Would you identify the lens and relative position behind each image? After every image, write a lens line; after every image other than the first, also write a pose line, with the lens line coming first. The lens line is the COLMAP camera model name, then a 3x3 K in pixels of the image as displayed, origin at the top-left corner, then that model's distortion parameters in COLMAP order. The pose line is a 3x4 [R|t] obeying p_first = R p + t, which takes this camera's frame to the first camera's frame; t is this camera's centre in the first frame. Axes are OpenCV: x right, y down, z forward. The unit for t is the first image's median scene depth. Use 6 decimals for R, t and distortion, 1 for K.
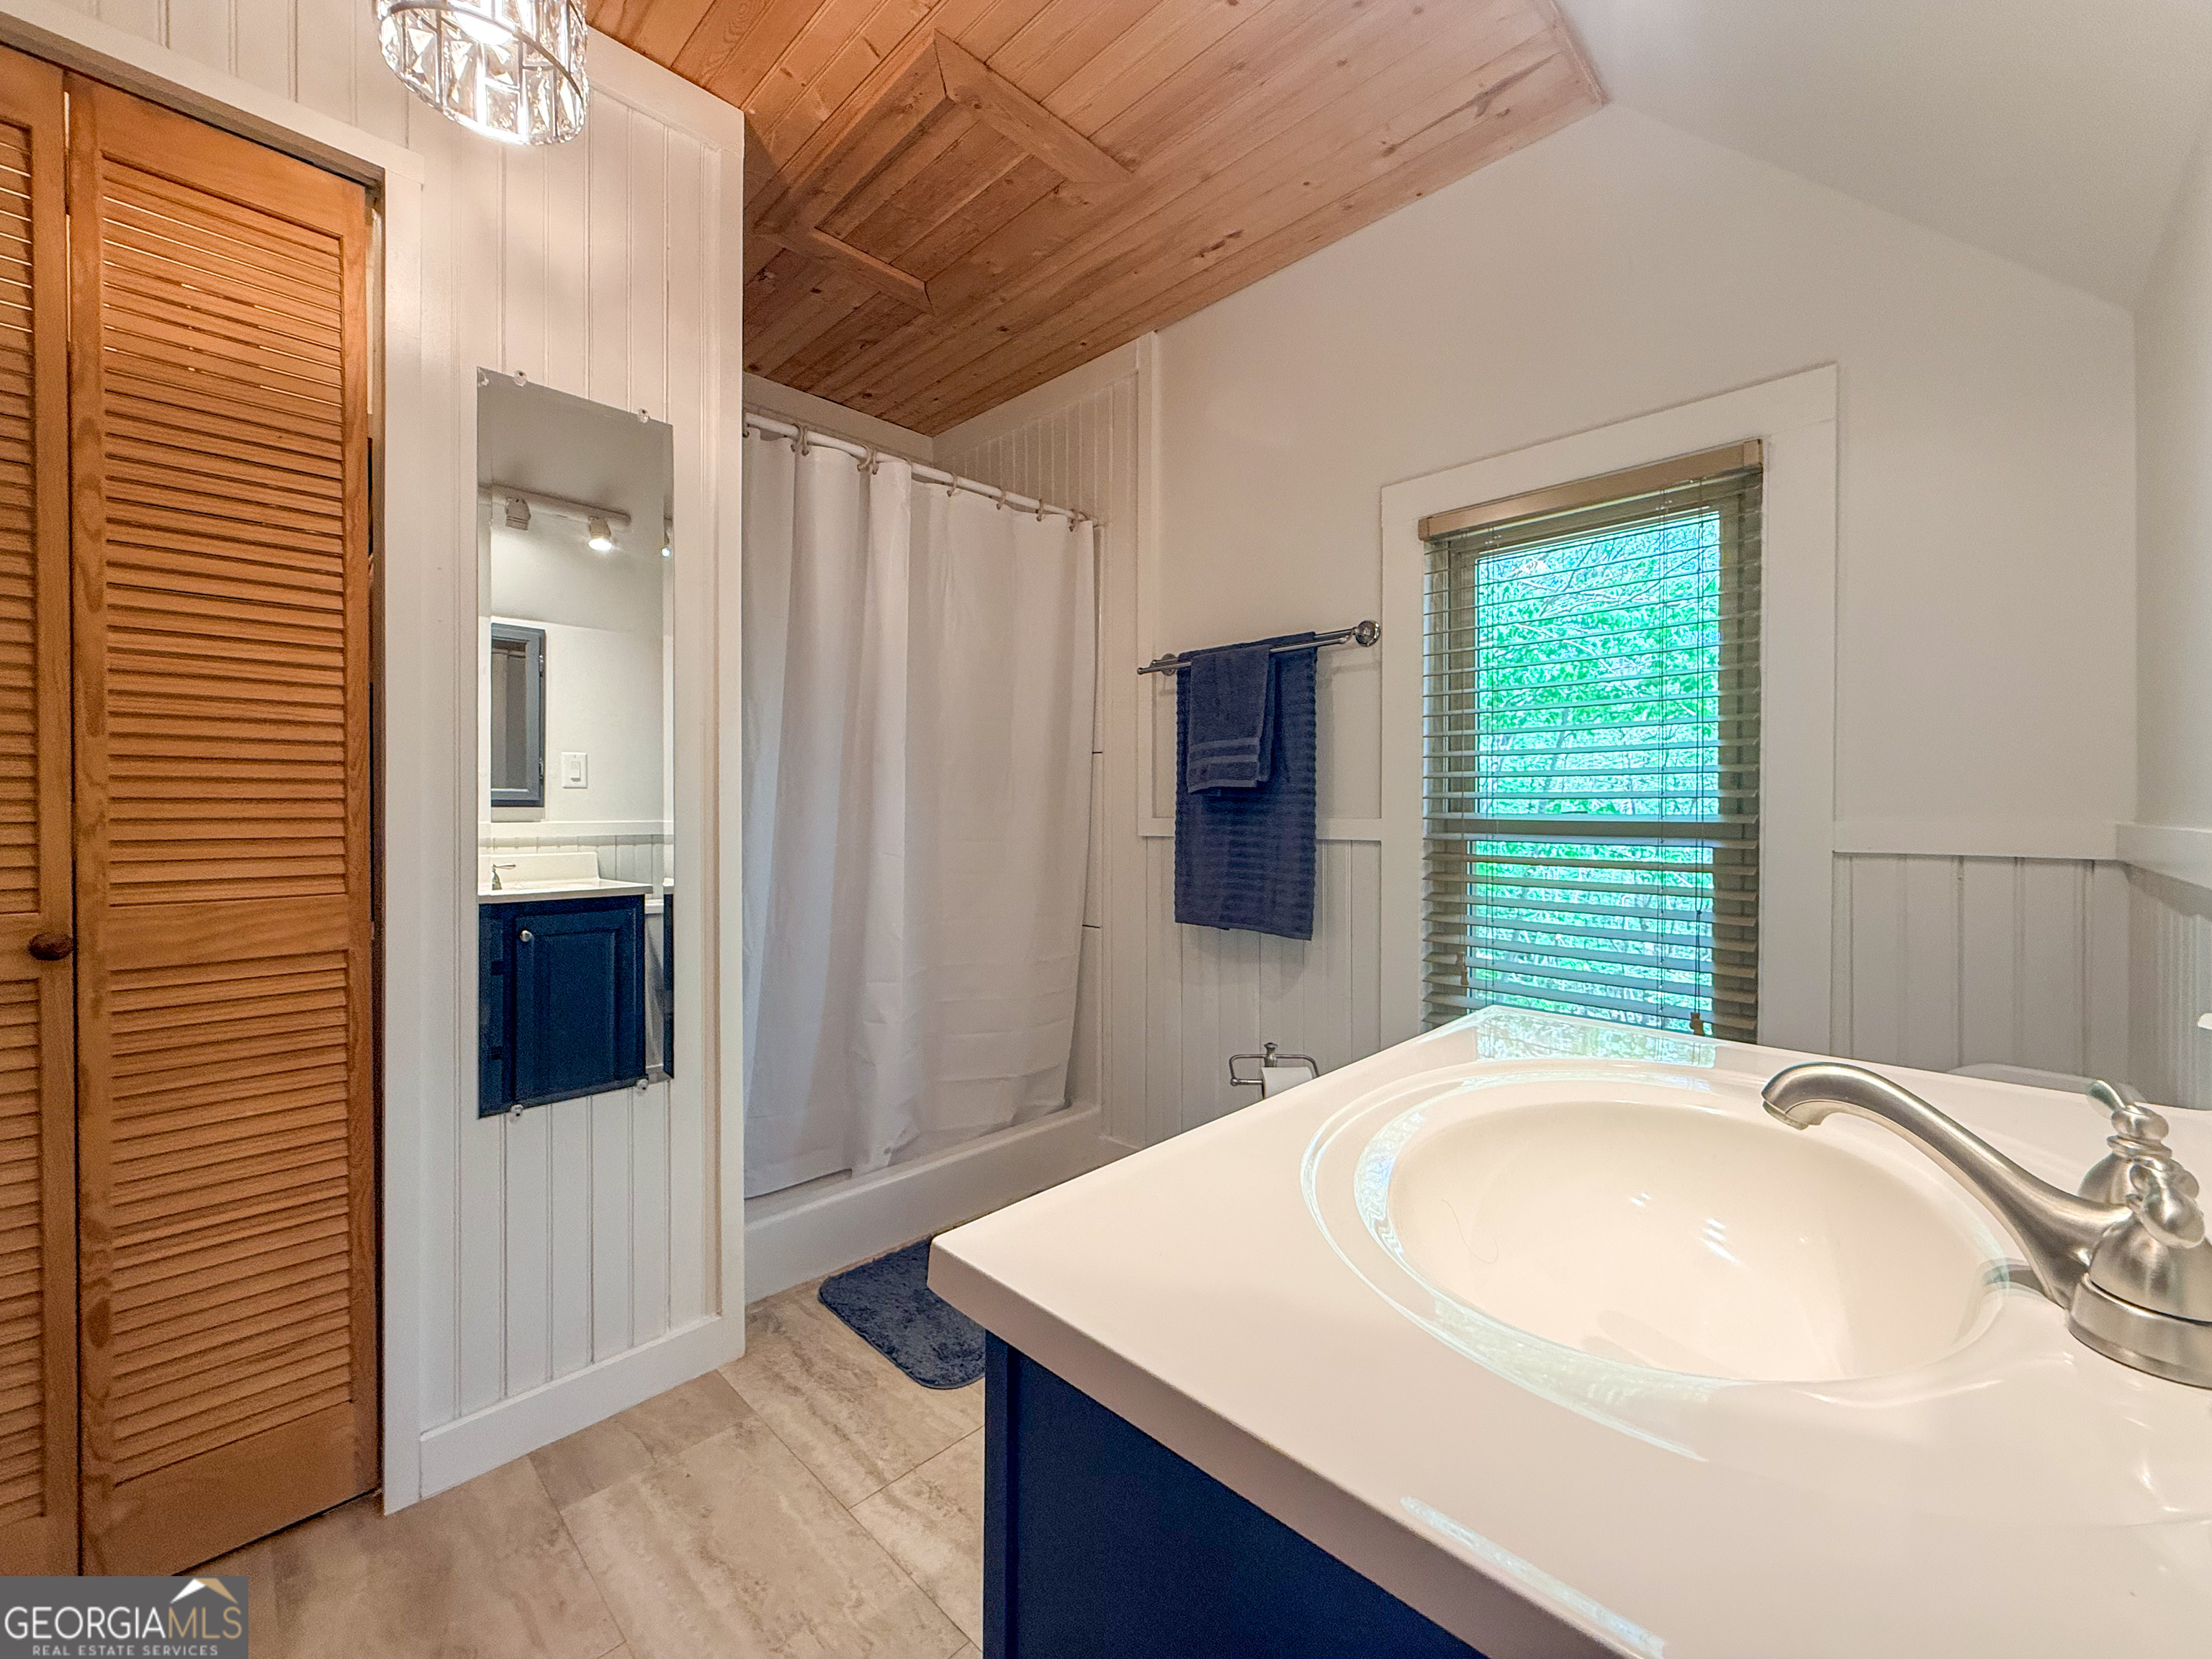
lens RADIAL K [[908.5, 0, 1097.9], [0, 908.5, 838.1], [0, 0, 1]] dist [-0.010709, 0.000536]
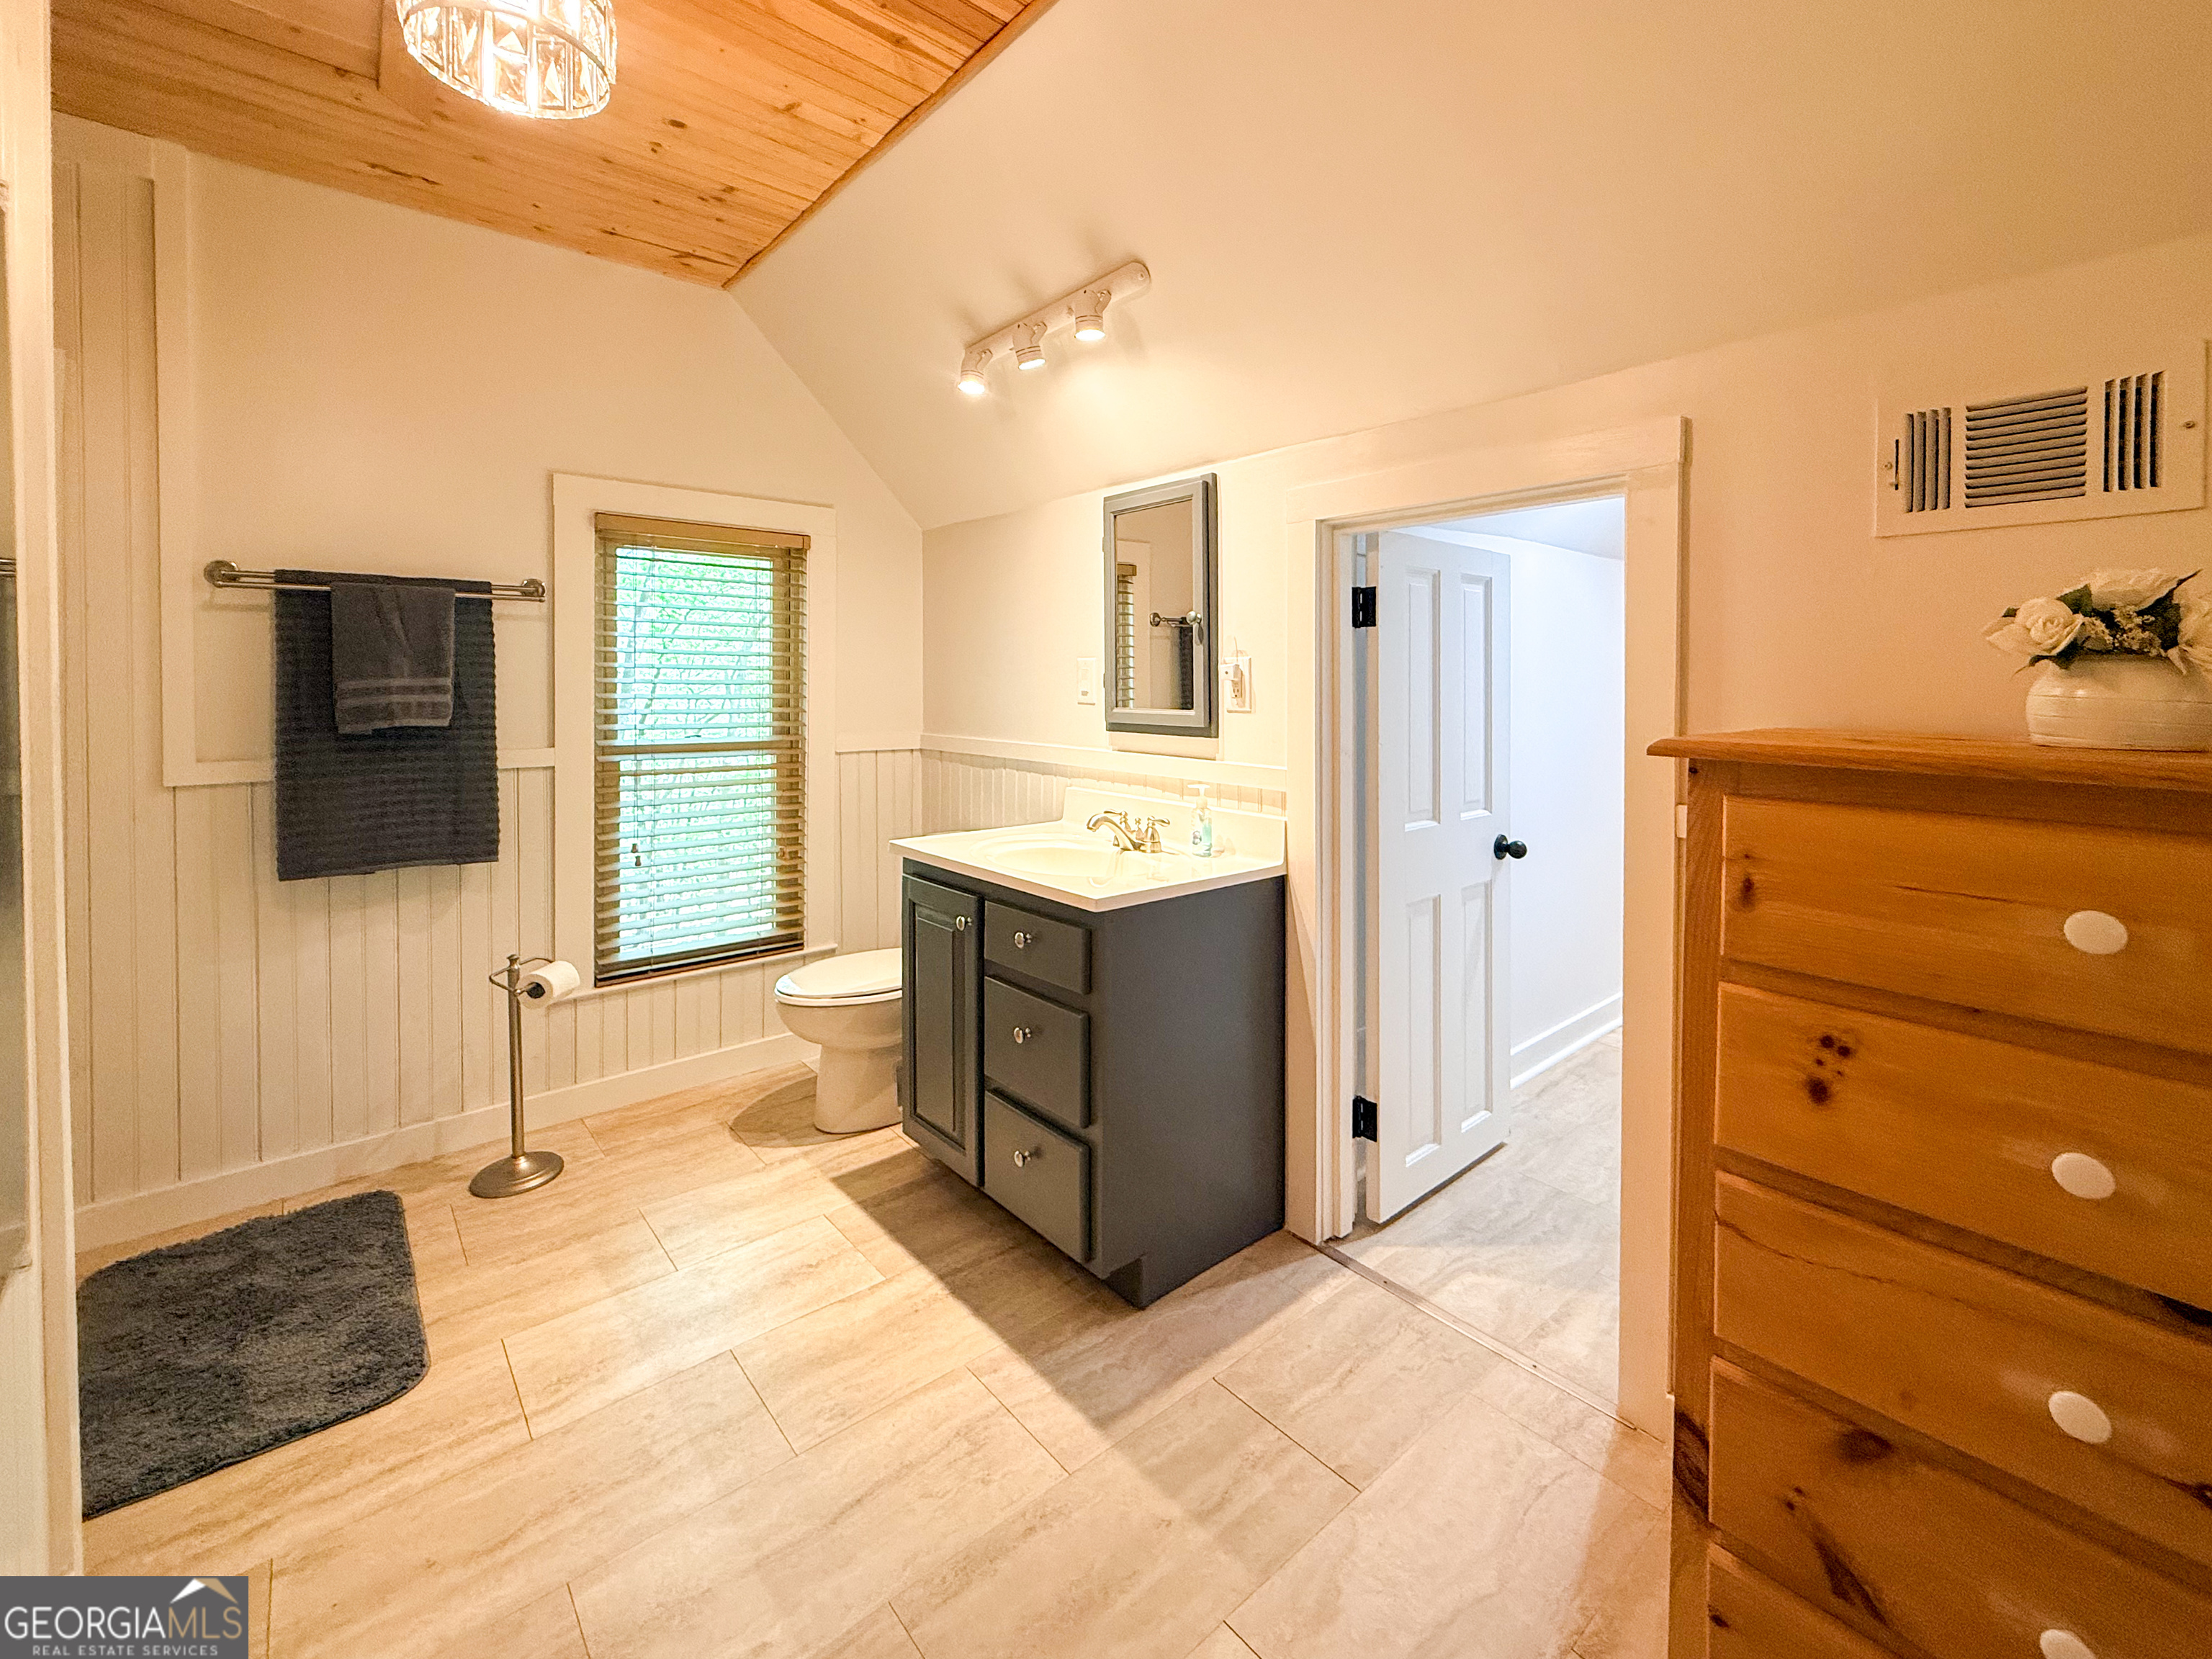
lens RADIAL K [[908.5, 0, 1097.9], [0, 908.5, 838.1], [0, 0, 1]] dist [-0.010709, 0.000536]
pose [[0.077216, -0.155334, 0.984840, -0.869046], [0.039632, 0.987486, 0.152644, -0.060862], [-0.996226, 0.027245, 0.082406, 0.182678]]
